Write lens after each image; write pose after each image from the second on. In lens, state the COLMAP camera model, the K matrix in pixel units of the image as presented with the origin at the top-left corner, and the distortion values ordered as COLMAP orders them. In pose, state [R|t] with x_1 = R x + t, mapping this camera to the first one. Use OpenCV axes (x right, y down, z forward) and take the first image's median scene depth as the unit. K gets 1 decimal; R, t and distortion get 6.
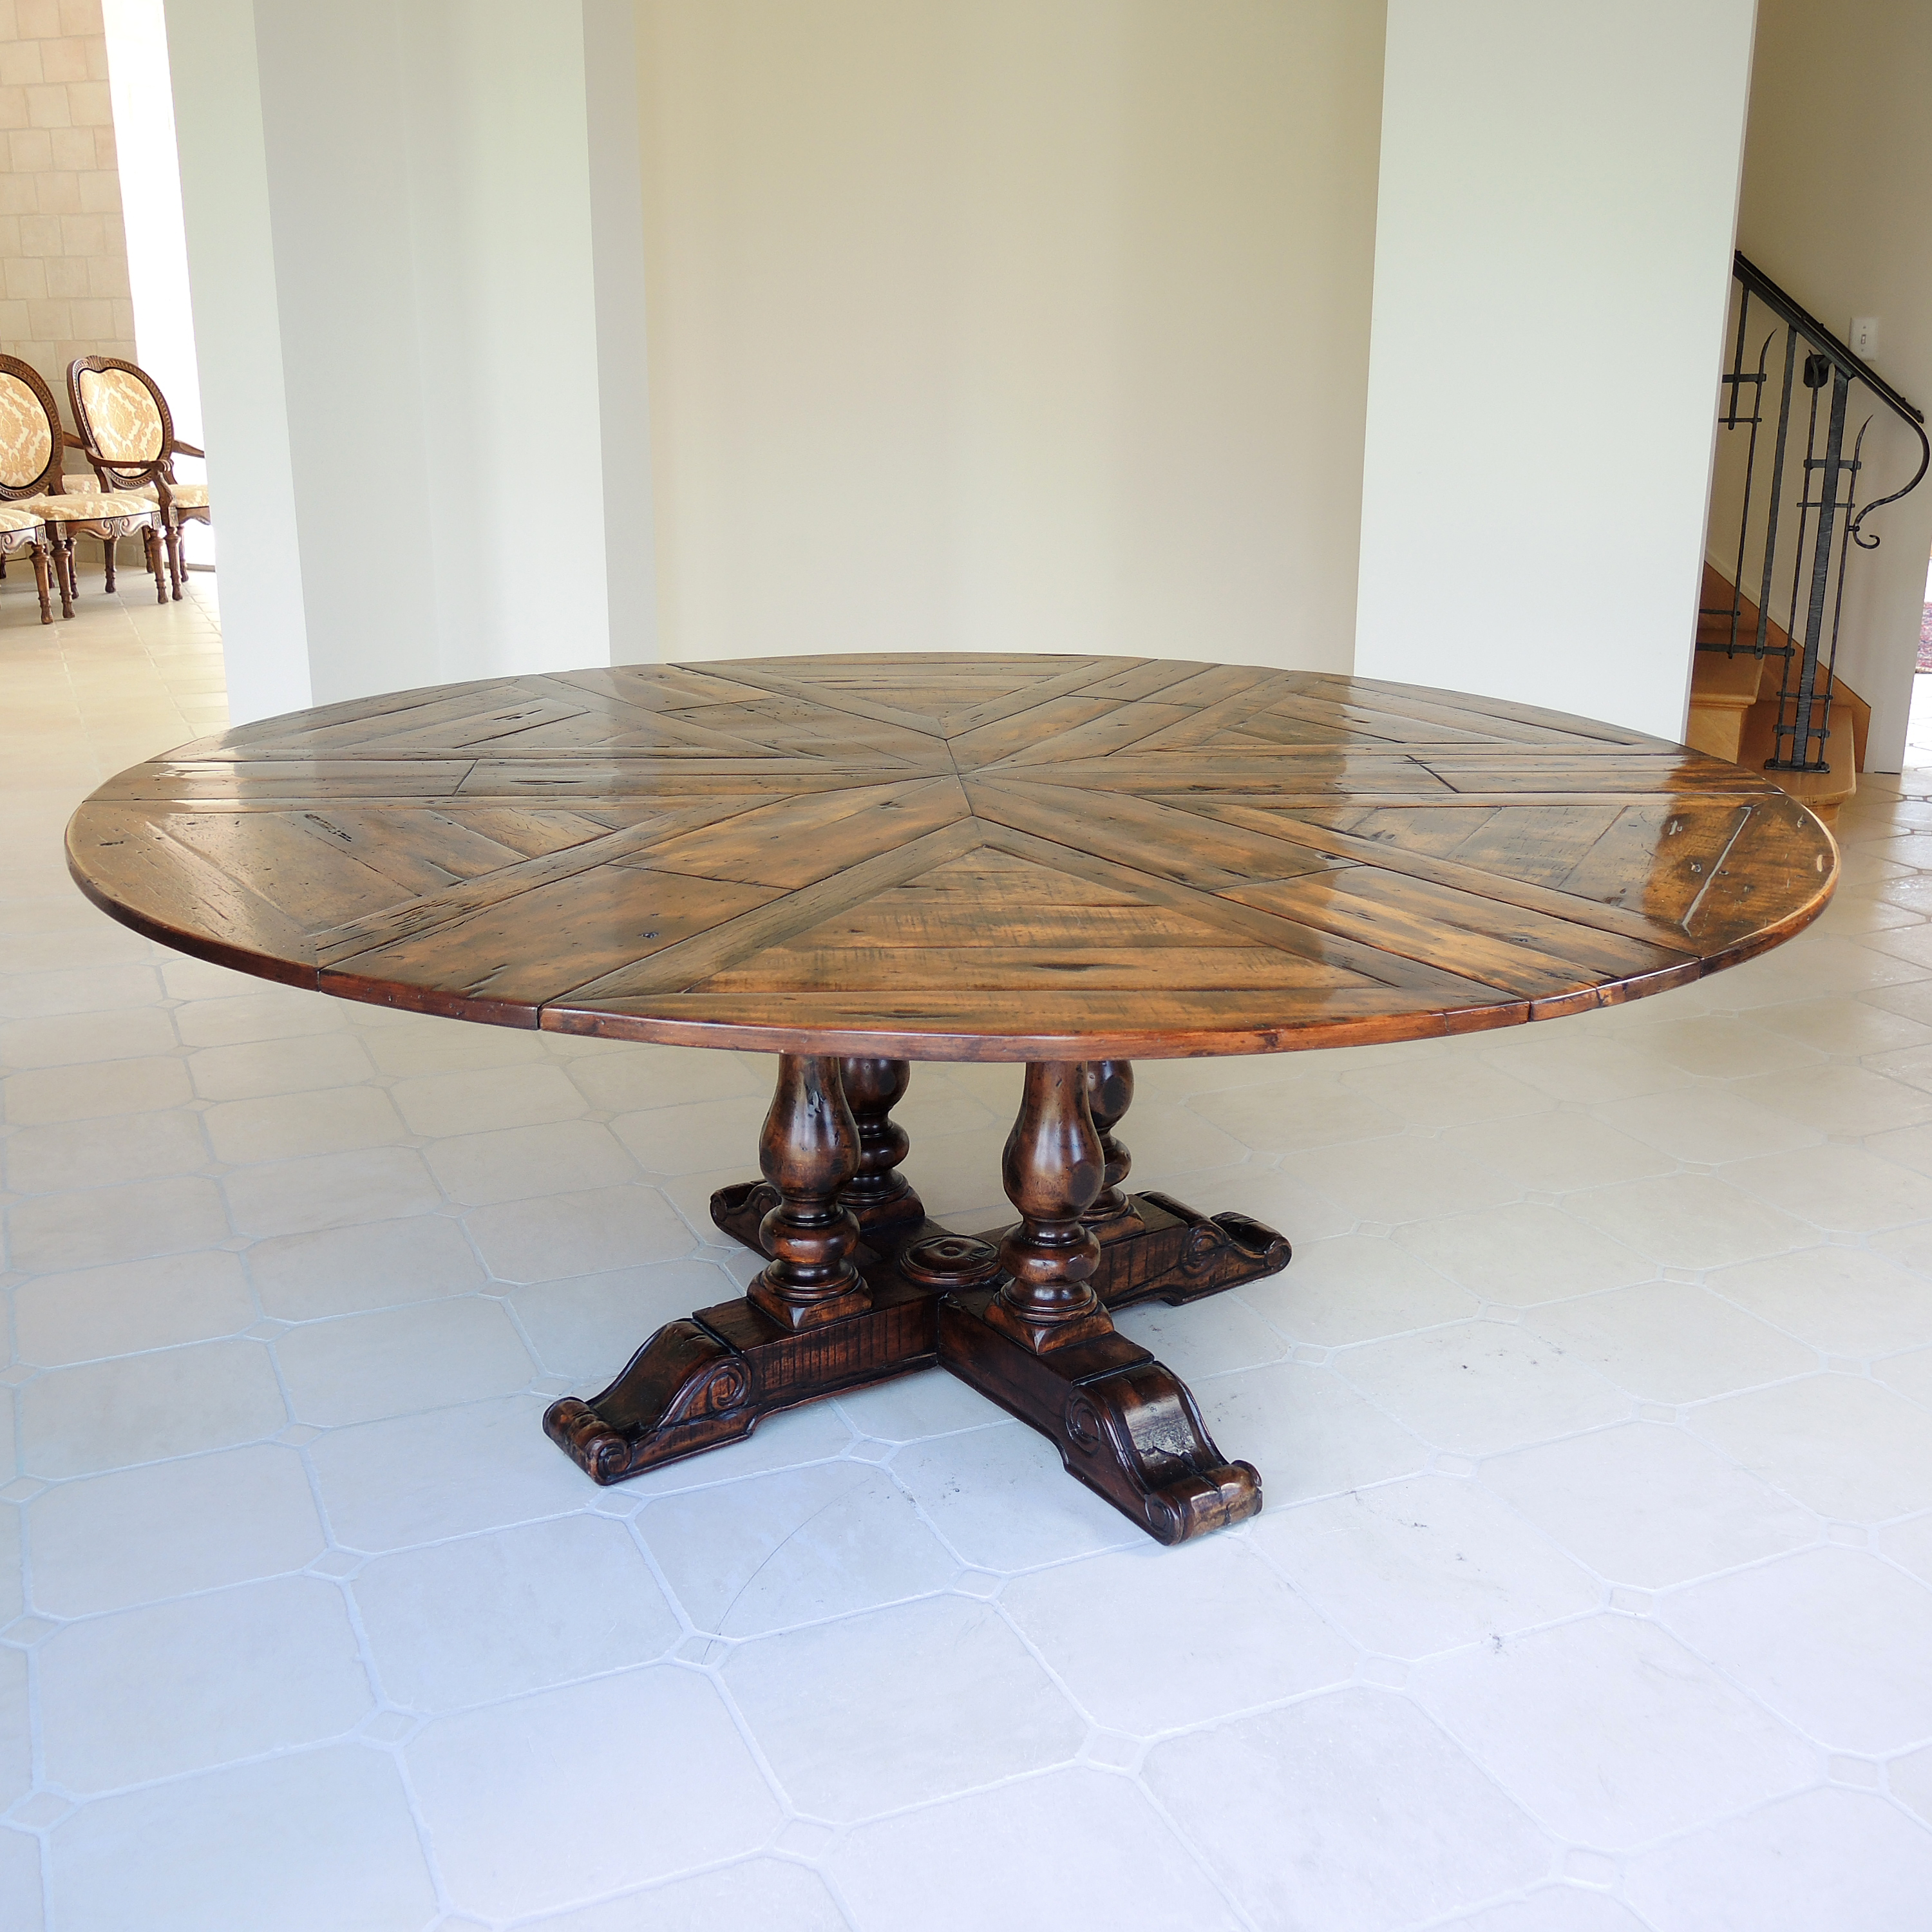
lens RADIAL K [[2209.9, 0, 966.0], [0, 2209.9, 966.0], [0, 0, 1]] dist [-0.010206, 0.006468]
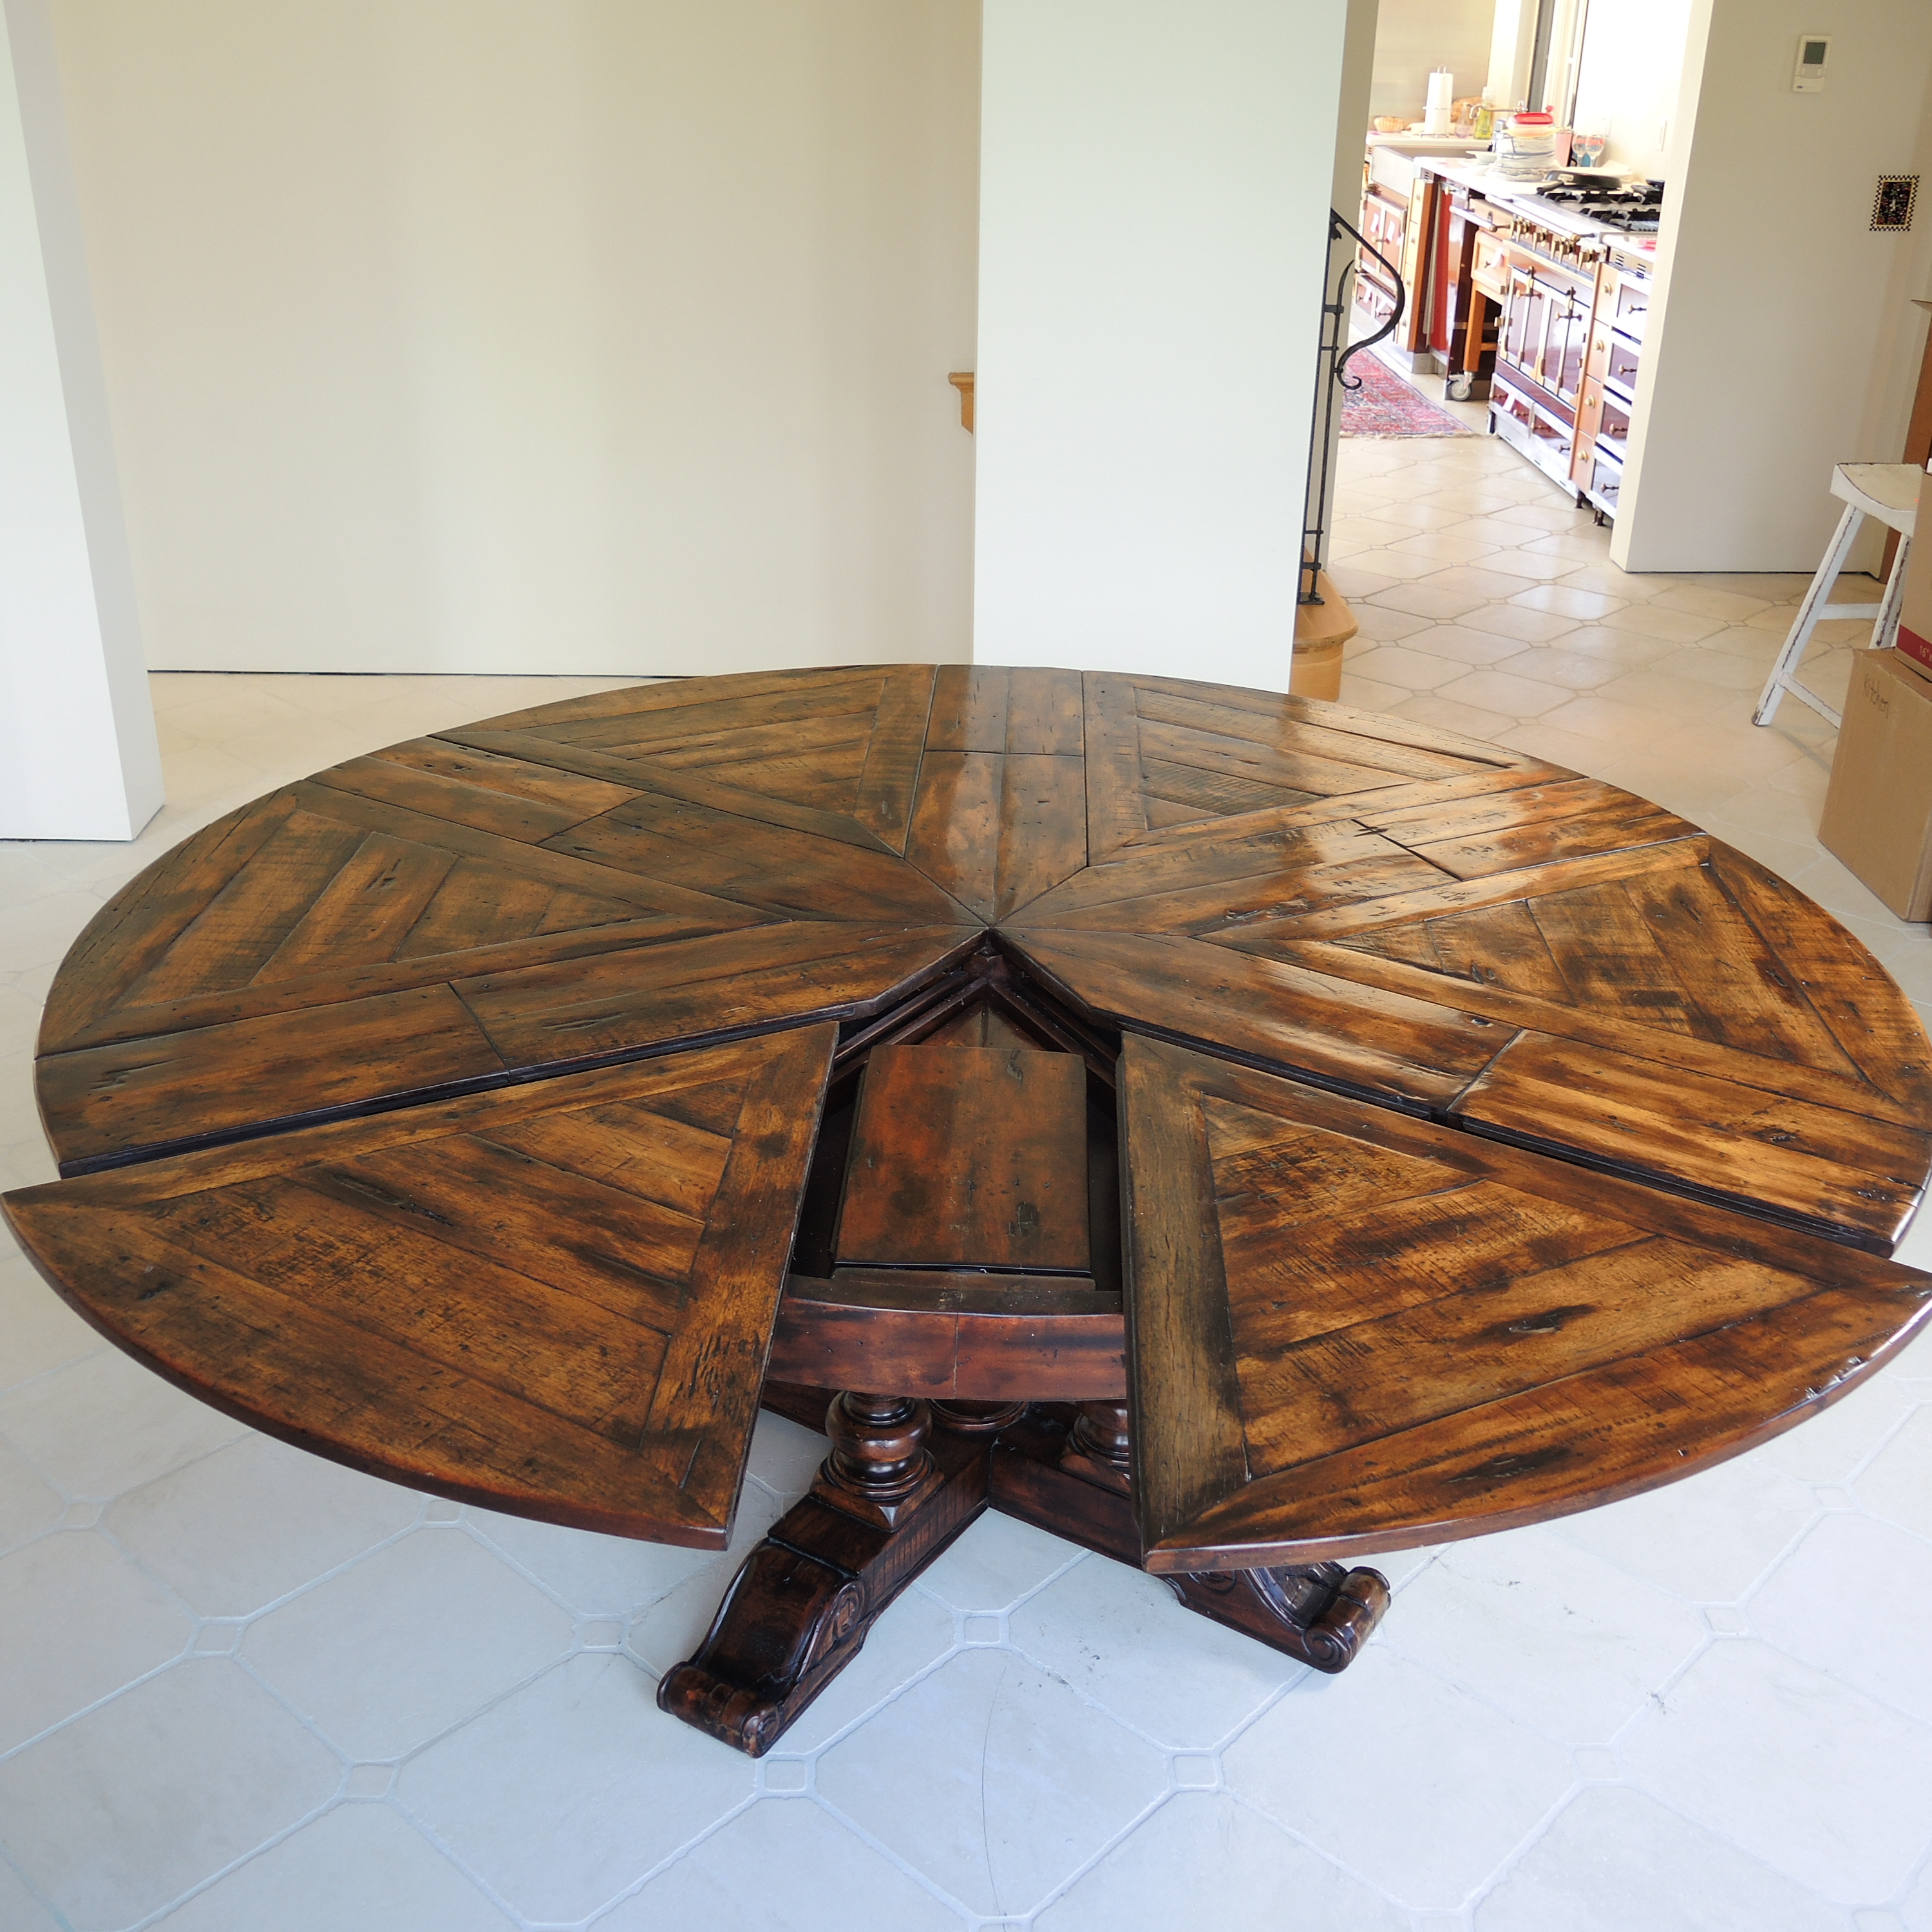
lens RADIAL K [[2119.8, 0, 967.4], [0, 2119.8, 1016.5], [0, 0, 1]] dist [-0.001819, 0.000224]
pose [[0.920959, -0.172647, 0.349324, -0.330067], [0.106281, 0.973793, 0.201078, -0.234121], [-0.374885, -0.148058, 0.915172, 0.179764]]
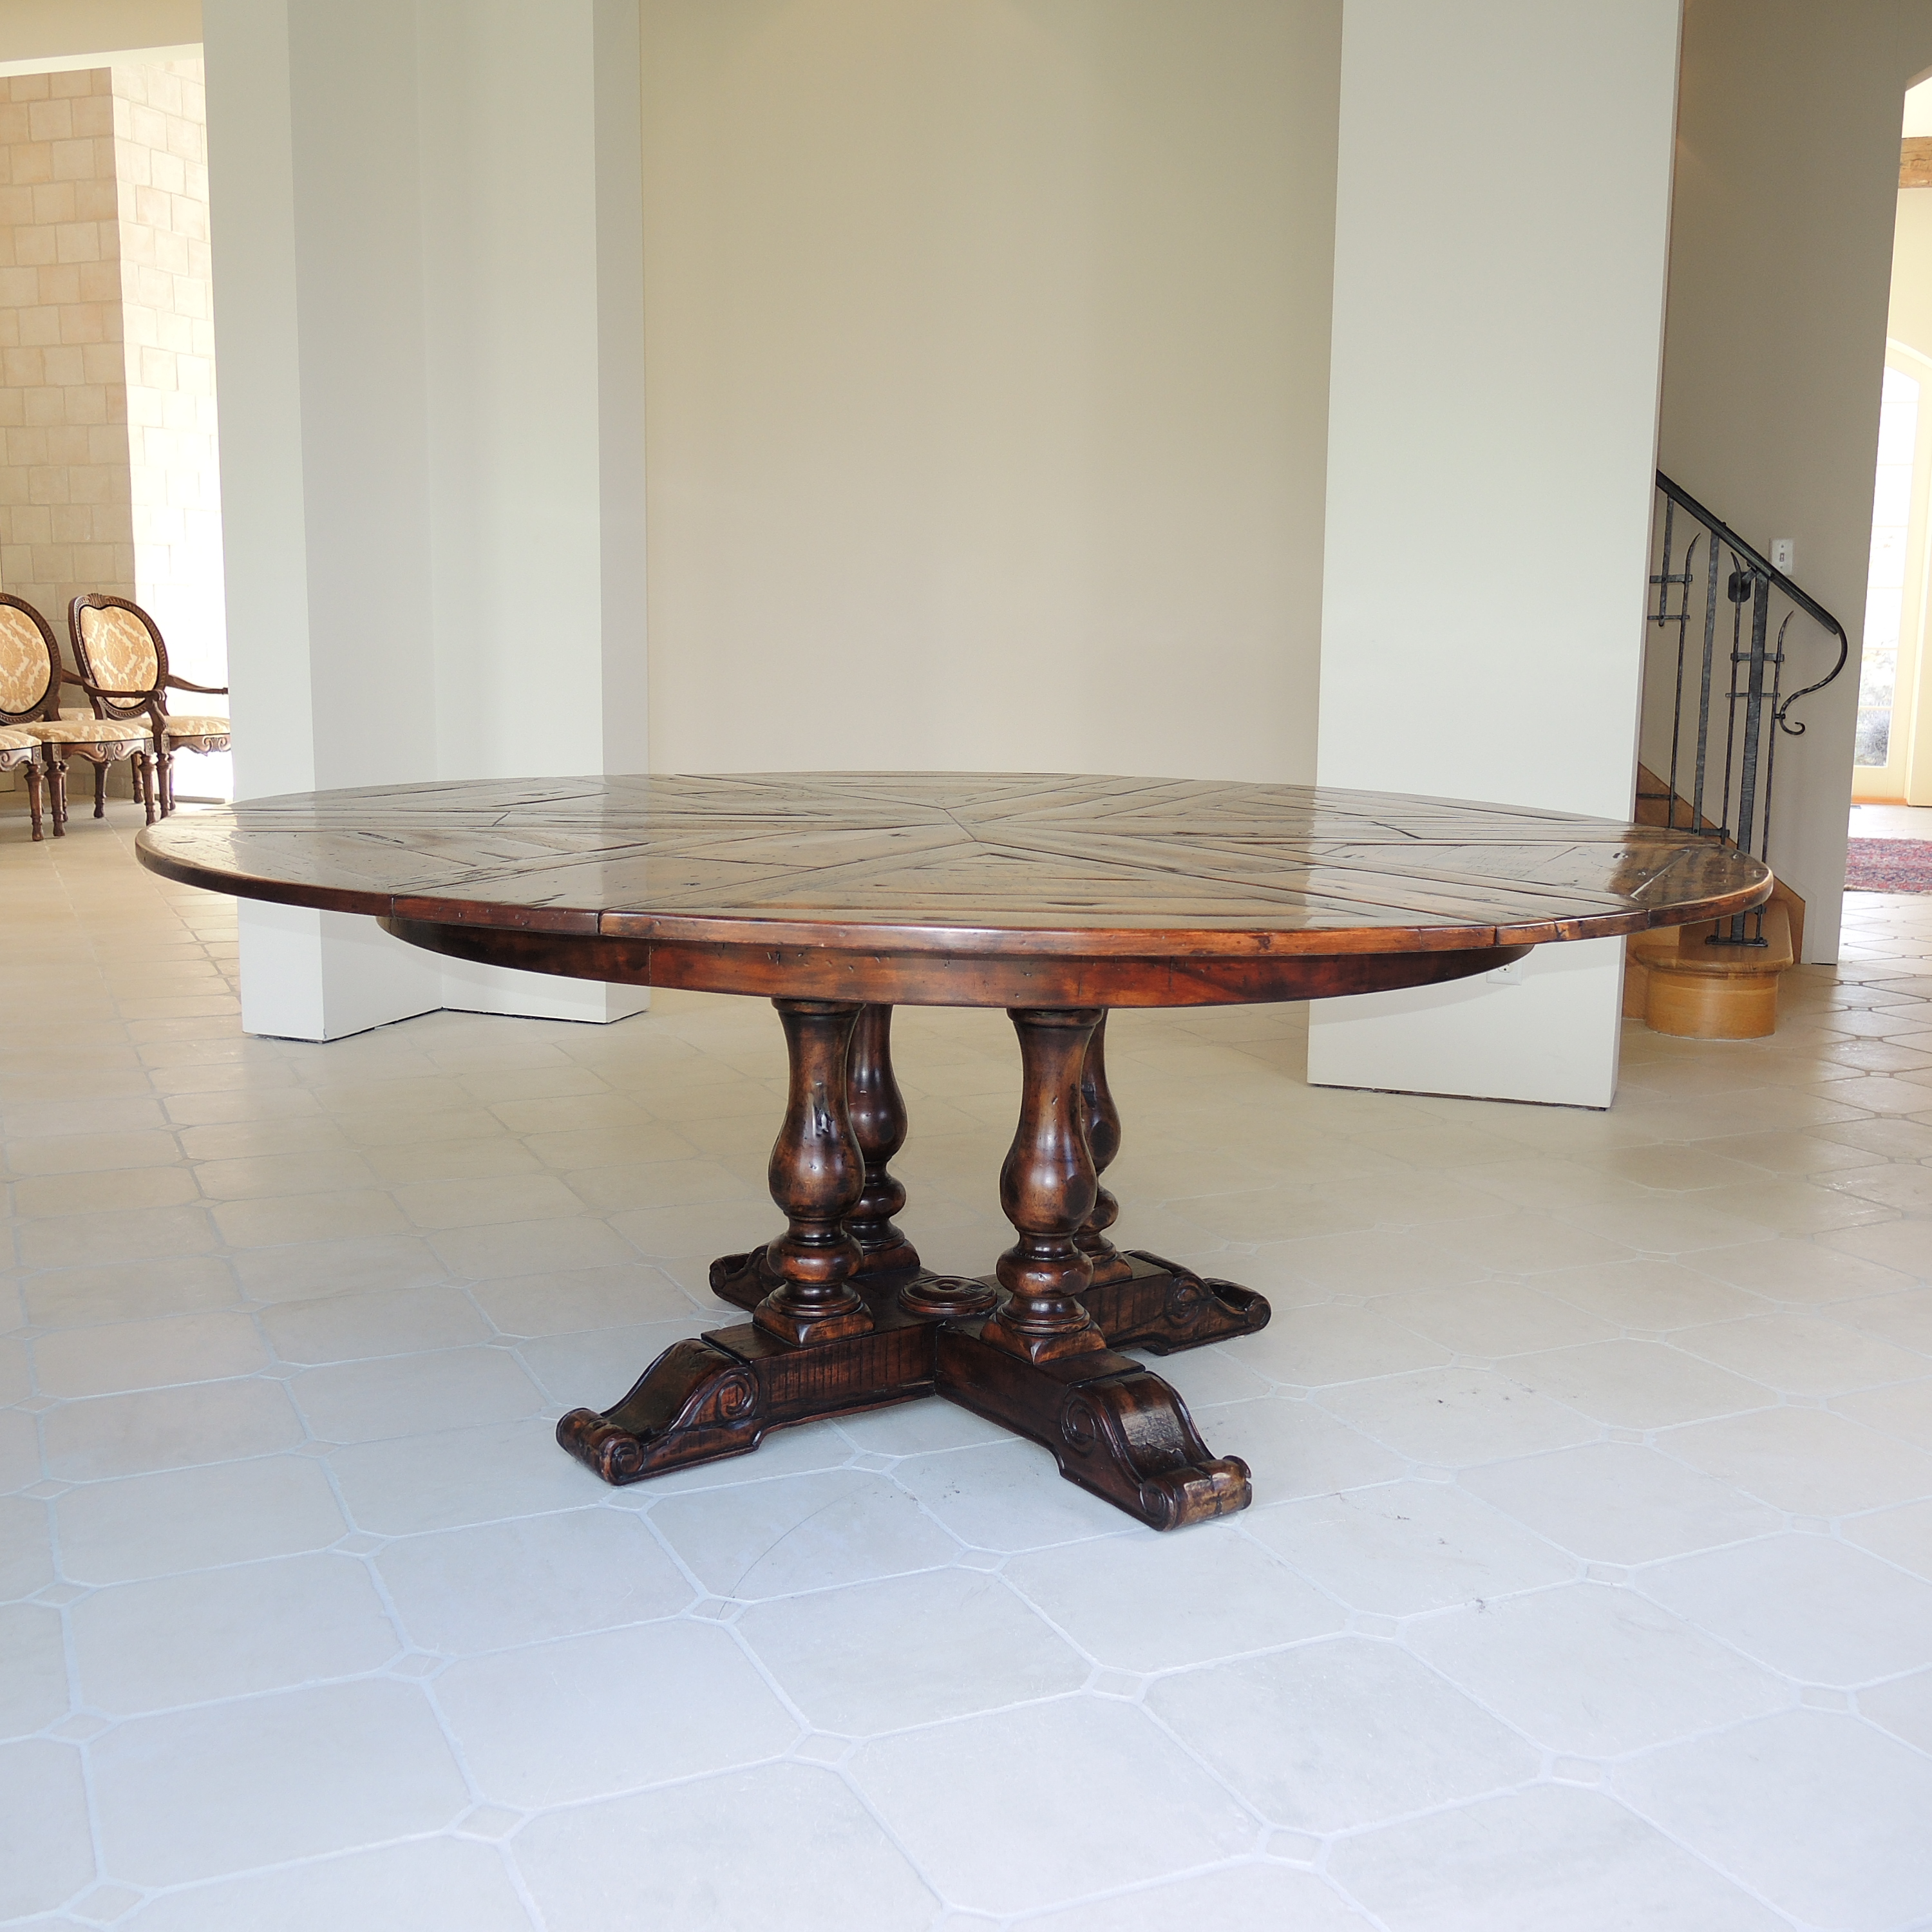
lens RADIAL K [[2211.5, 0, 966.0], [0, 2211.5, 966.0], [0, 0, 1]] dist [-0.000516, -0.007804]
pose [[0.999760, 0.005852, 0.021111, -0.022468], [-0.002959, 0.990903, -0.134543, 0.127431], [-0.021706, 0.134448, 0.990683, -0.059981]]
